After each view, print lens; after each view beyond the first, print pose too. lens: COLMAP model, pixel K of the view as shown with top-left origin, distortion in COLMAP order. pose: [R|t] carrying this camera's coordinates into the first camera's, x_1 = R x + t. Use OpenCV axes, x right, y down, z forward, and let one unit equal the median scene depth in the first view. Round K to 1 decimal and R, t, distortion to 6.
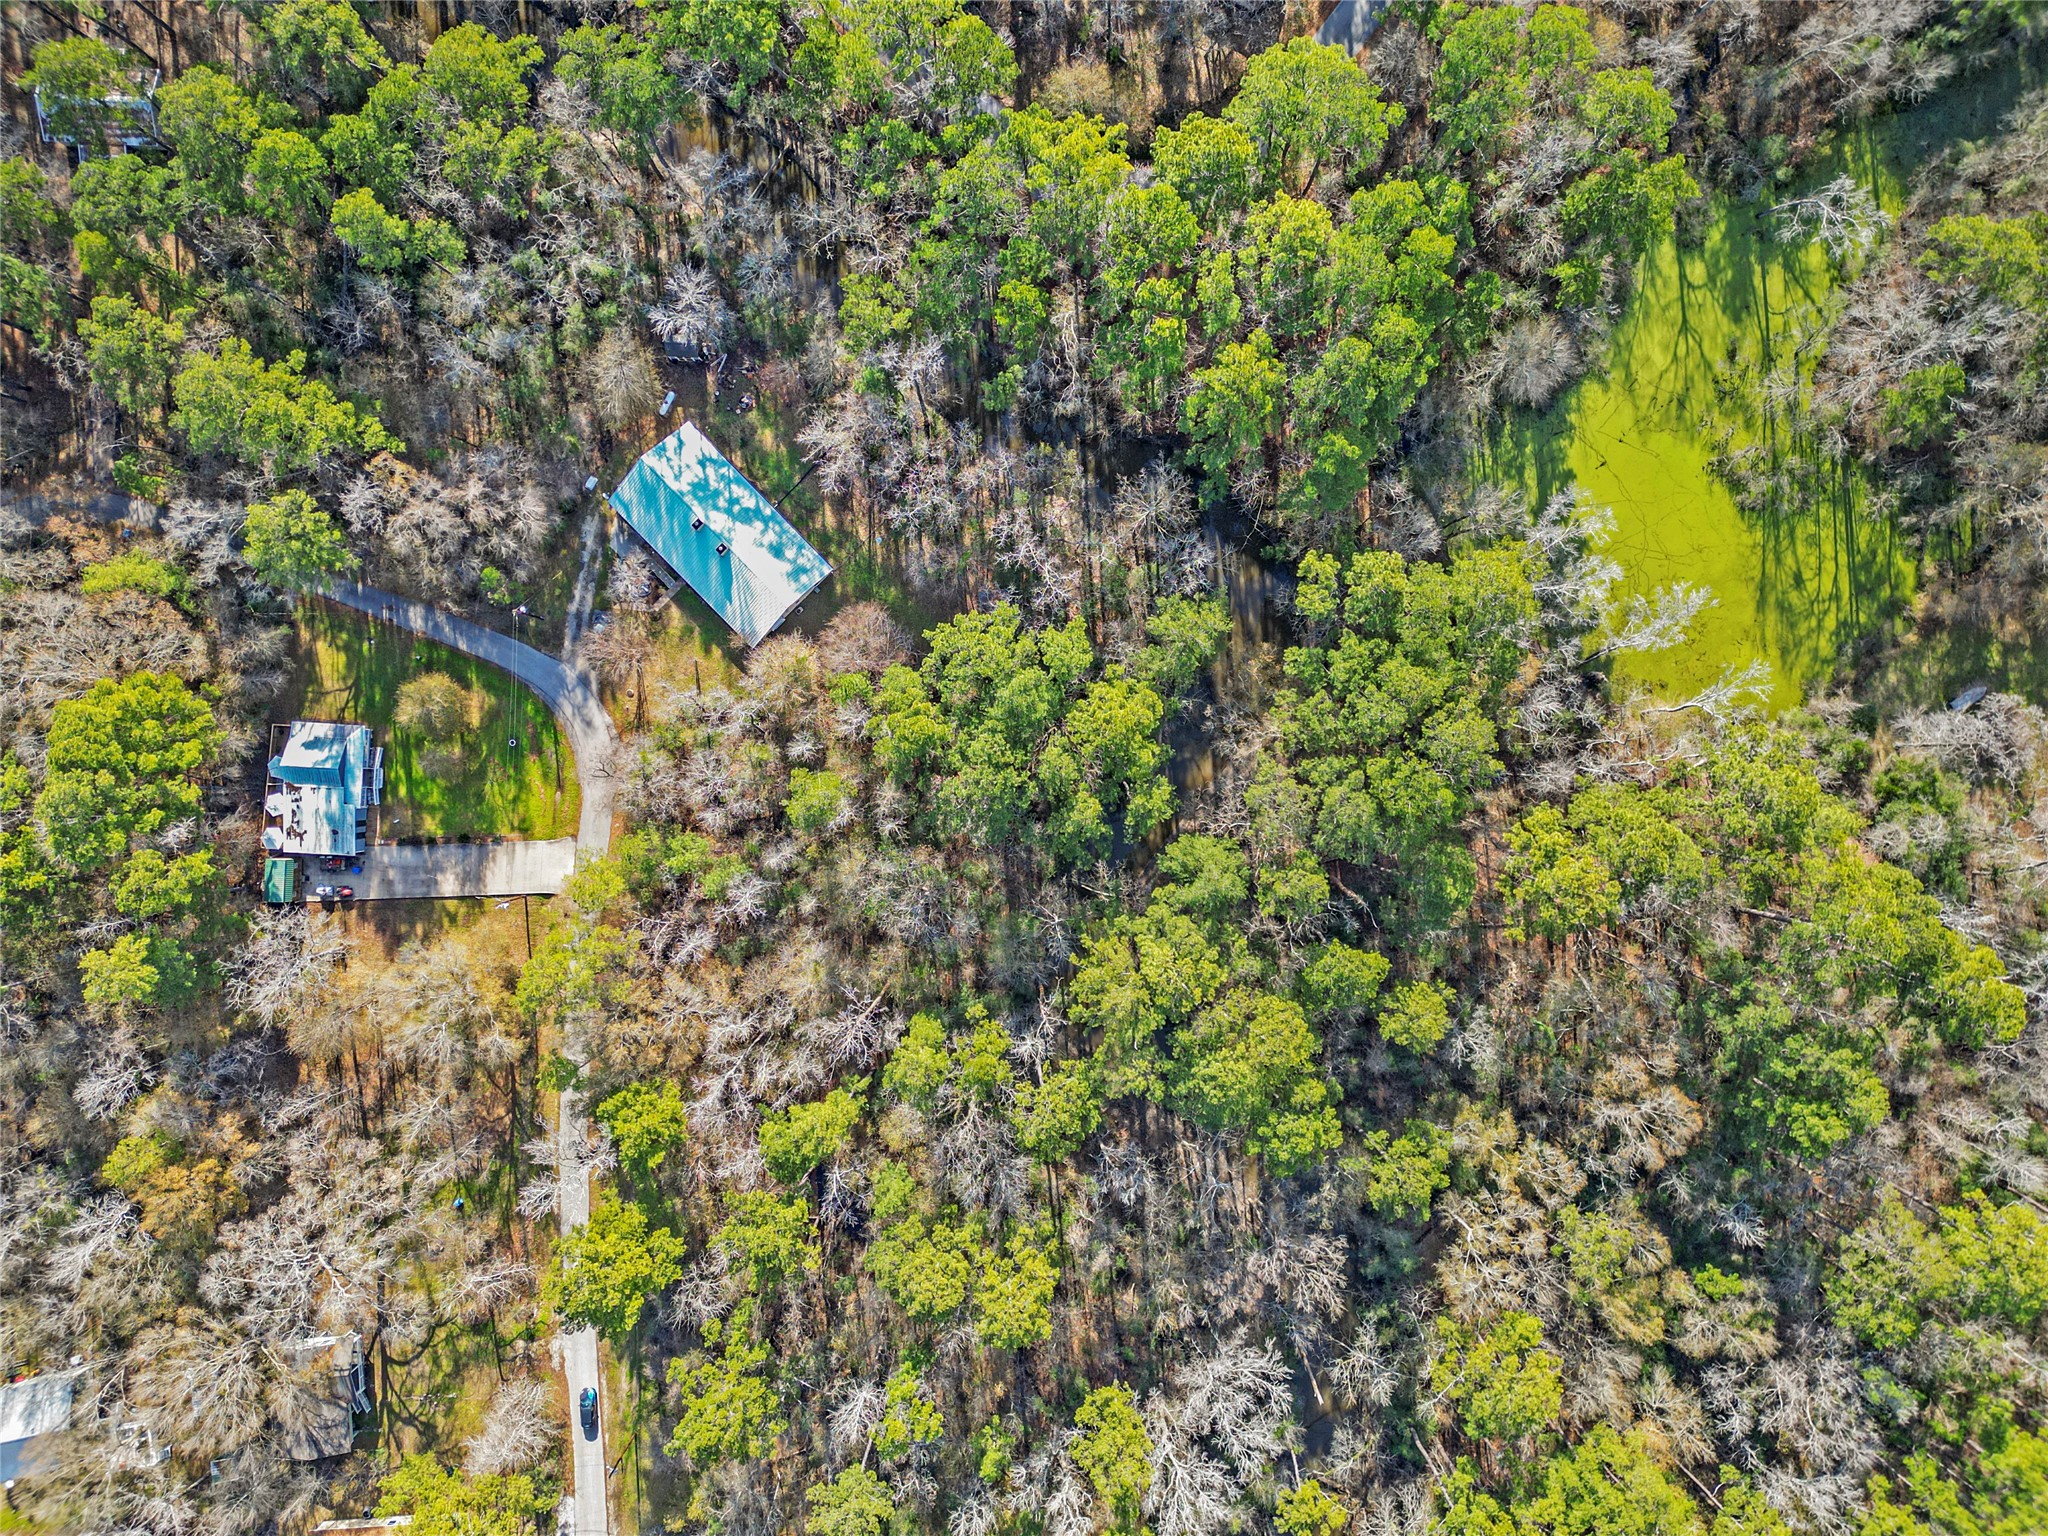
lens RADIAL K [[1347.4, 0, 1024.0], [0, 1347.4, 768.0], [0, 0, 1]] dist [0.056607, -0.067886]
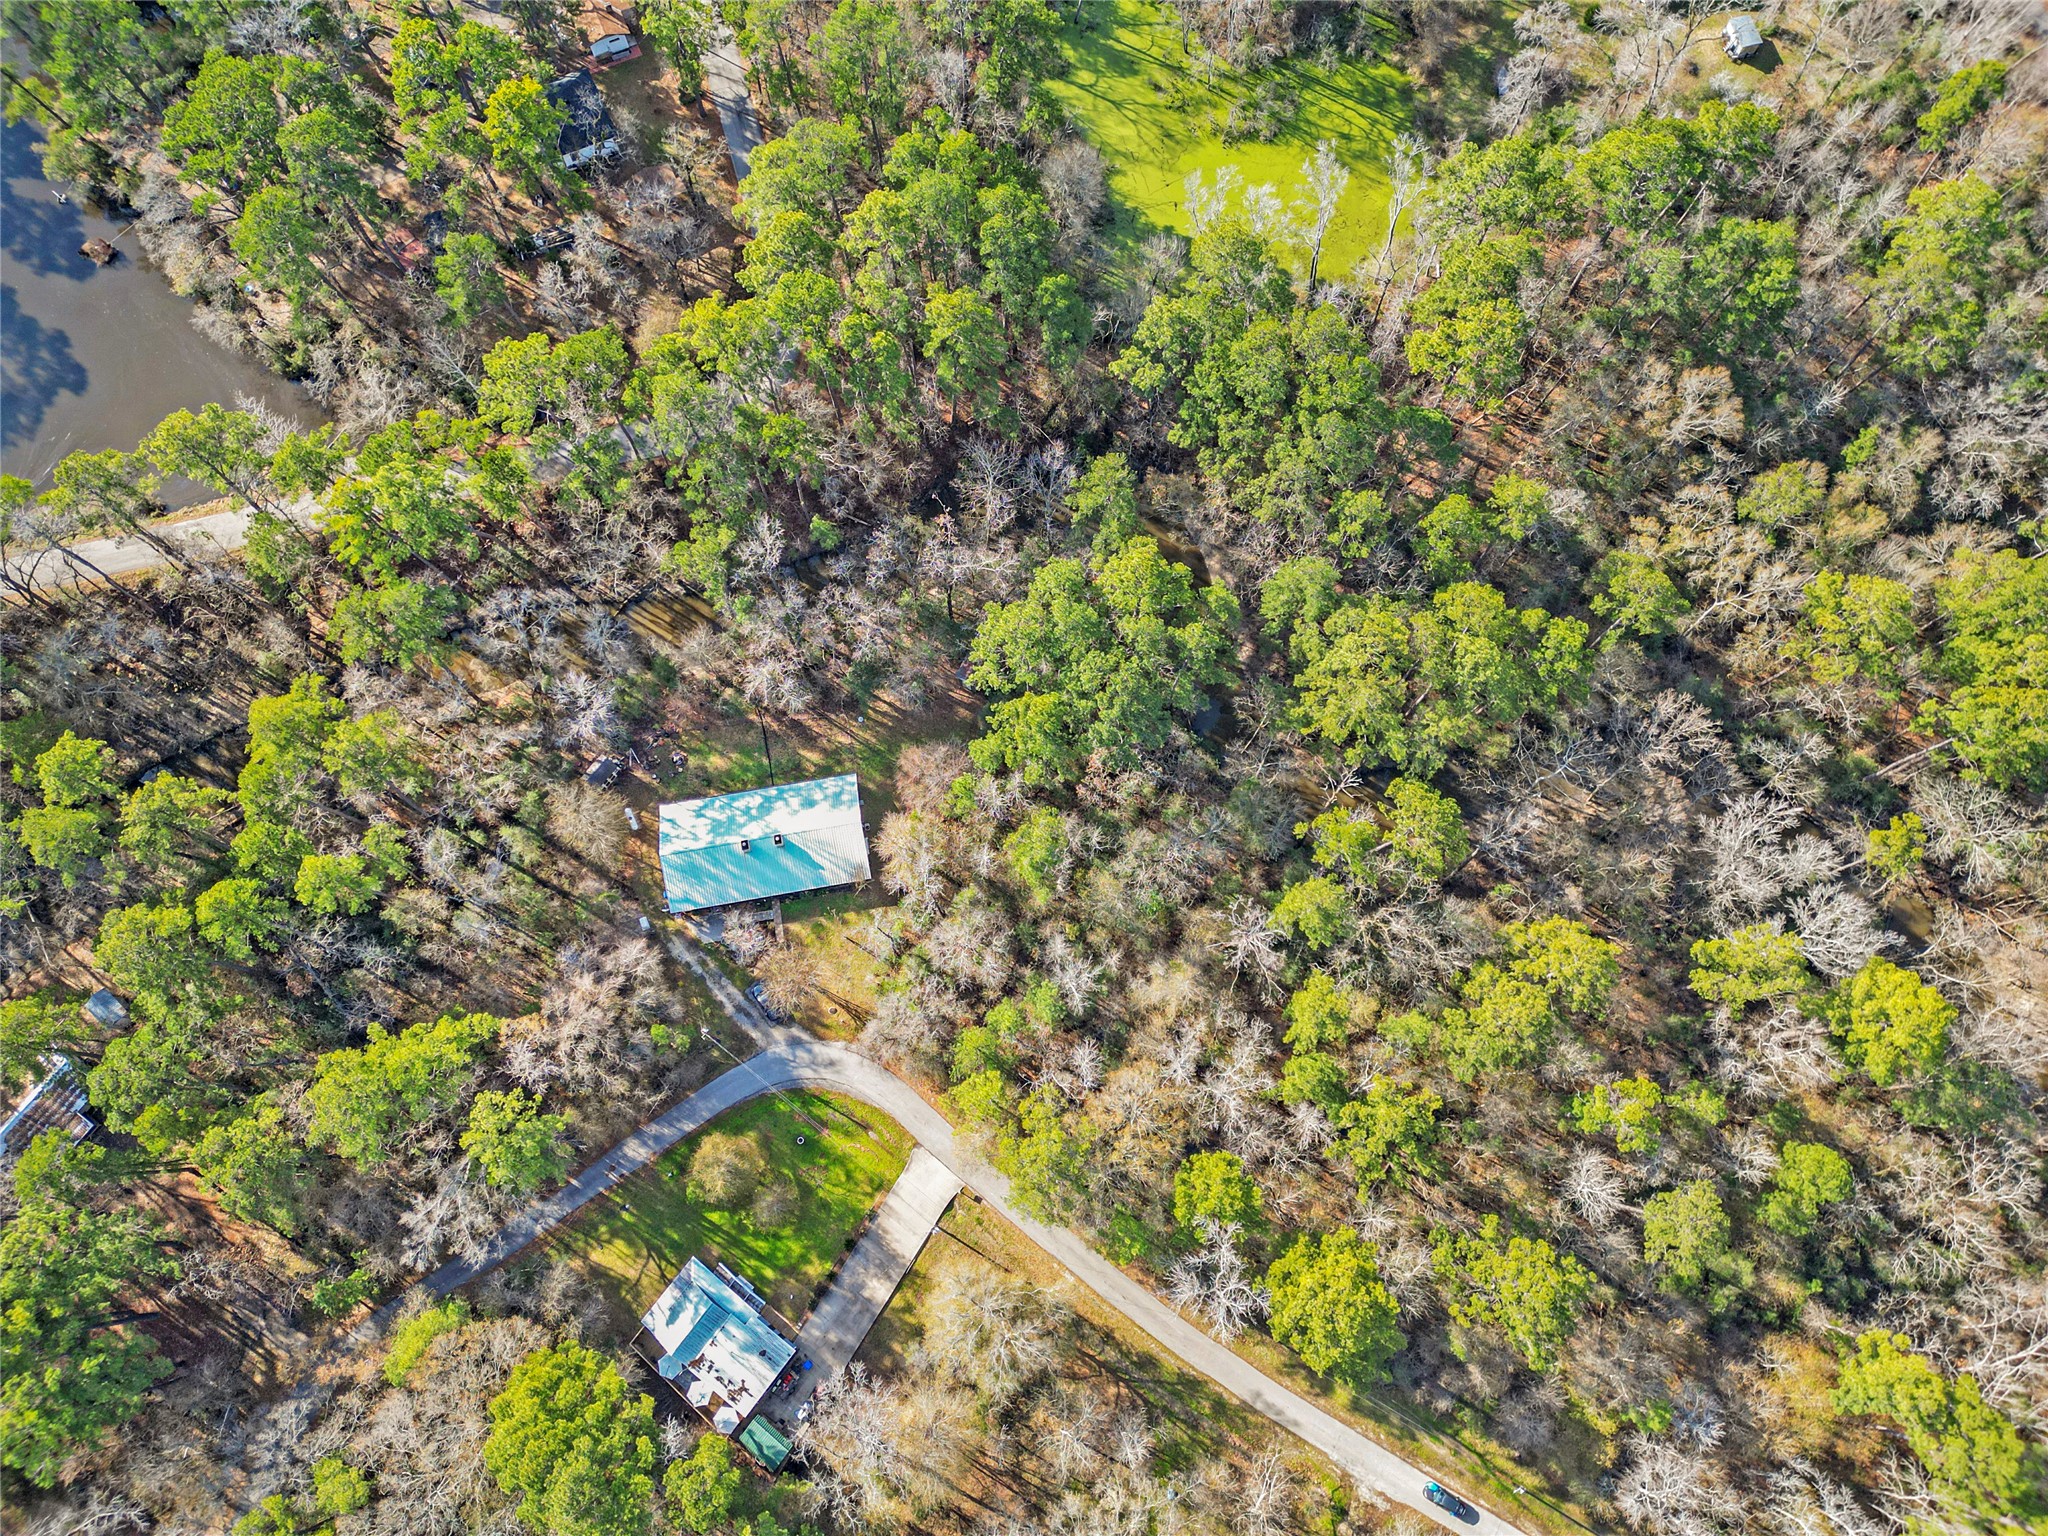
lens RADIAL K [[1347.4, 0, 1024.0], [0, 1347.4, 768.0], [0, 0, 1]] dist [0.056607, -0.067886]
pose [[0.569838, -0.790798, 0.223433, -0.297595], [0.821581, 0.542622, -0.174834, 0.139225], [0.017019, 0.283196, 0.958911, 0.004084]]
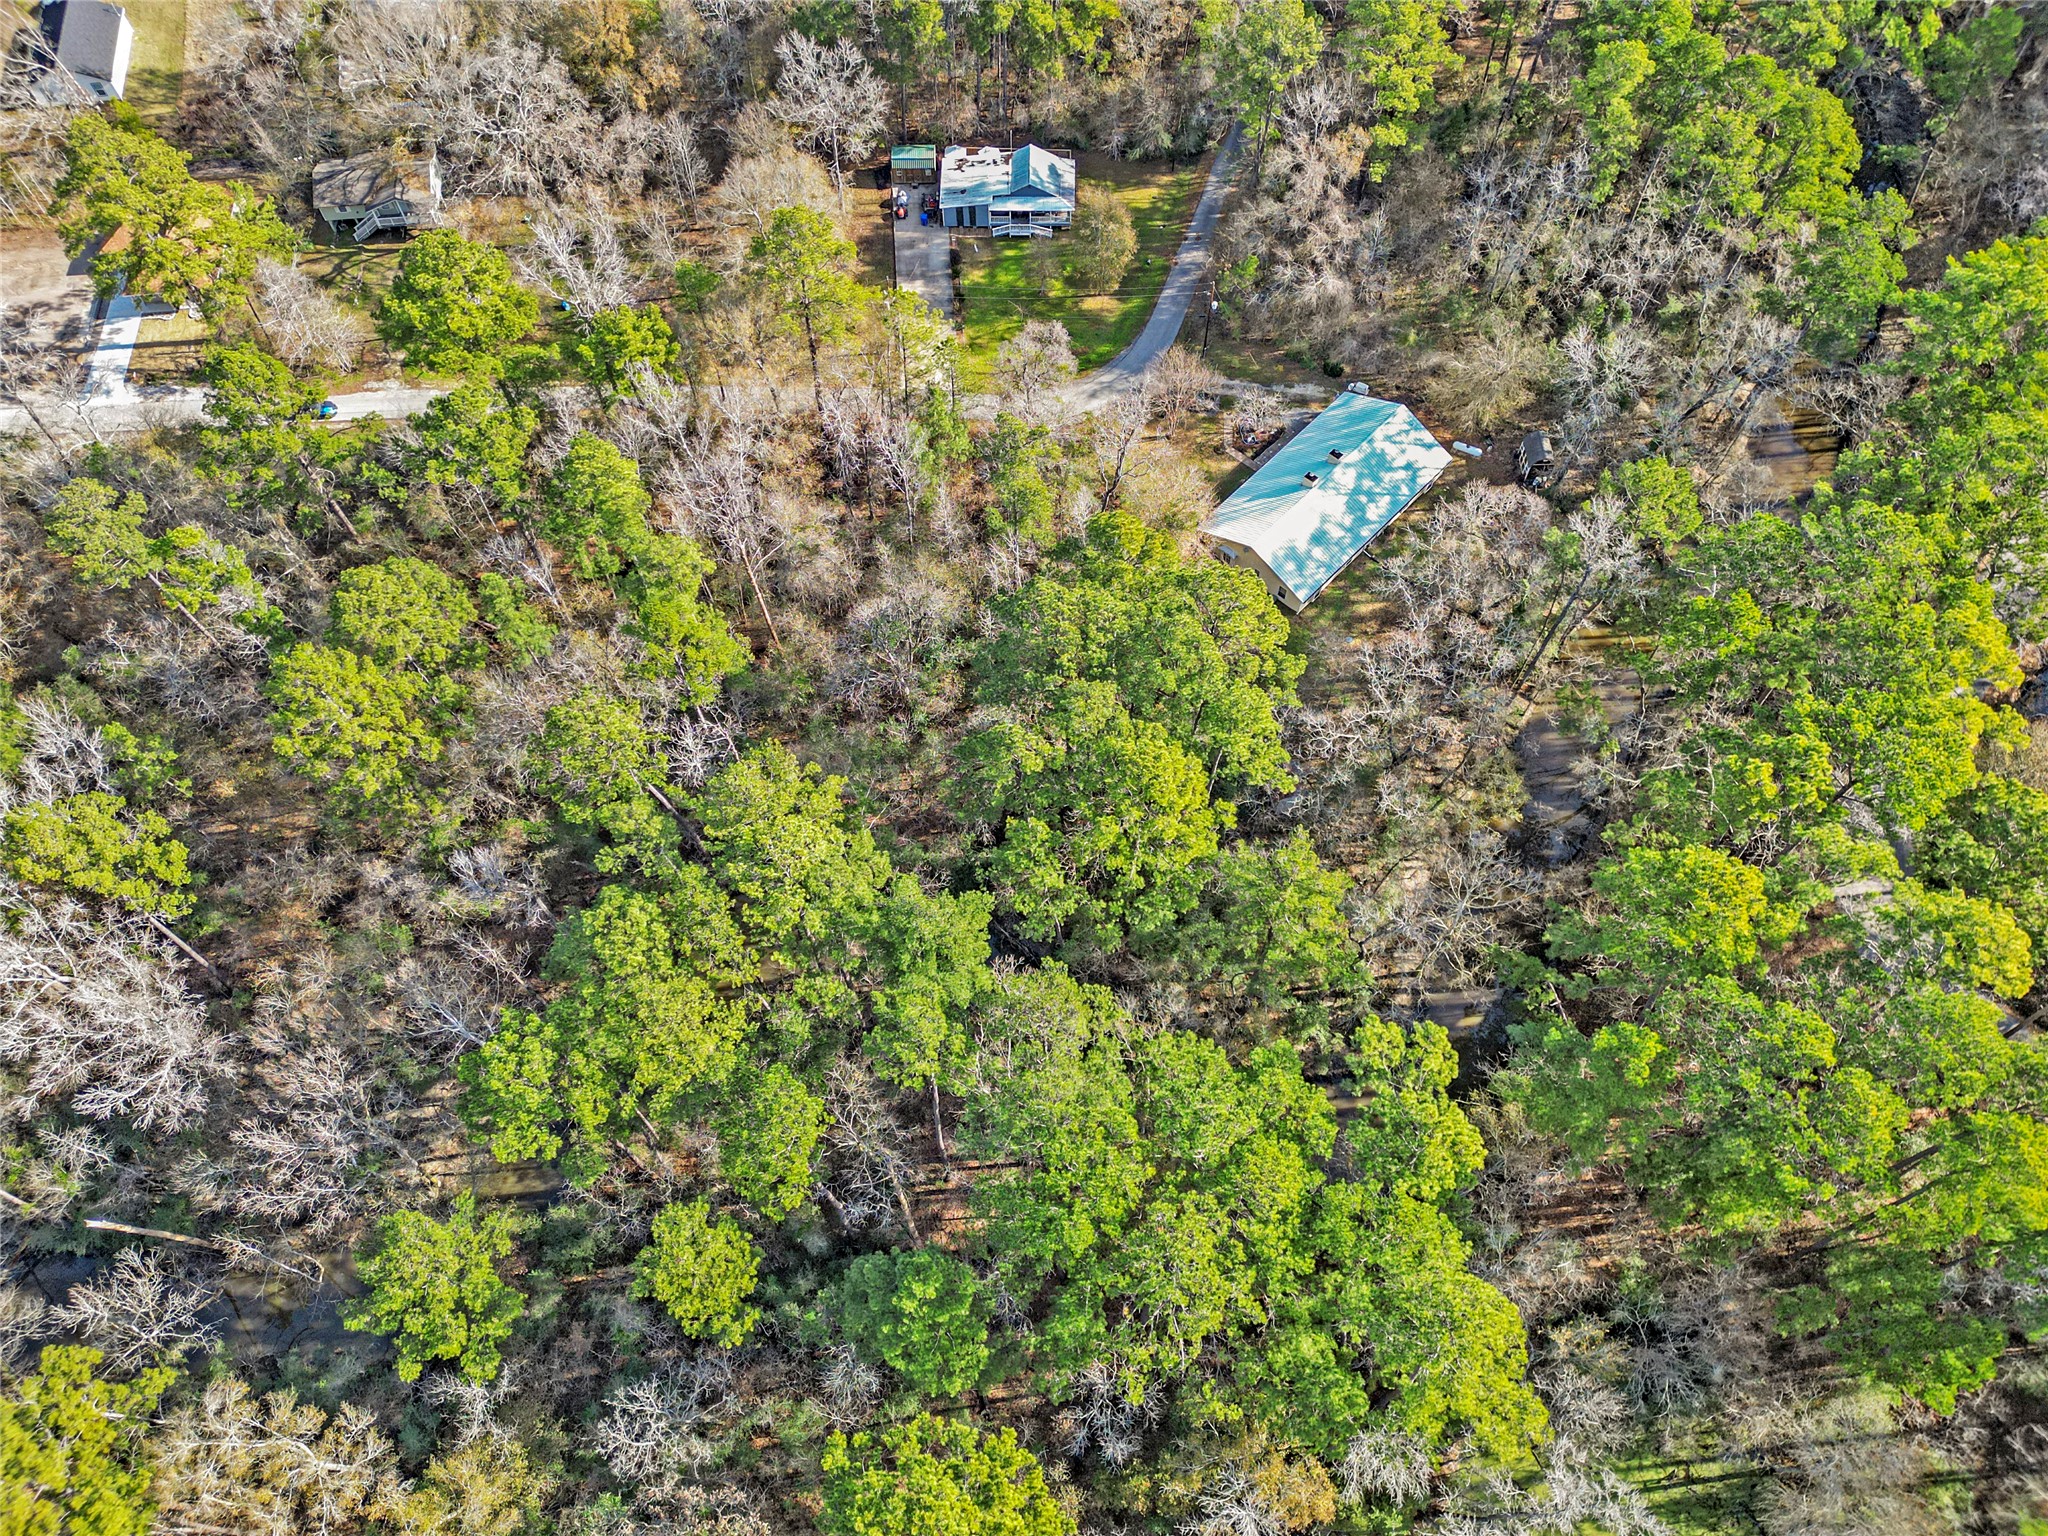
lens RADIAL K [[1347.4, 0, 1024.0], [0, 1347.4, 768.0], [0, 0, 1]] dist [0.056607, -0.067886]
pose [[0.045666, 0.881669, -0.469654, 0.315350], [-0.998949, 0.042189, -0.017930, 0.038830], [0.004006, 0.469979, 0.882669, 0.337866]]
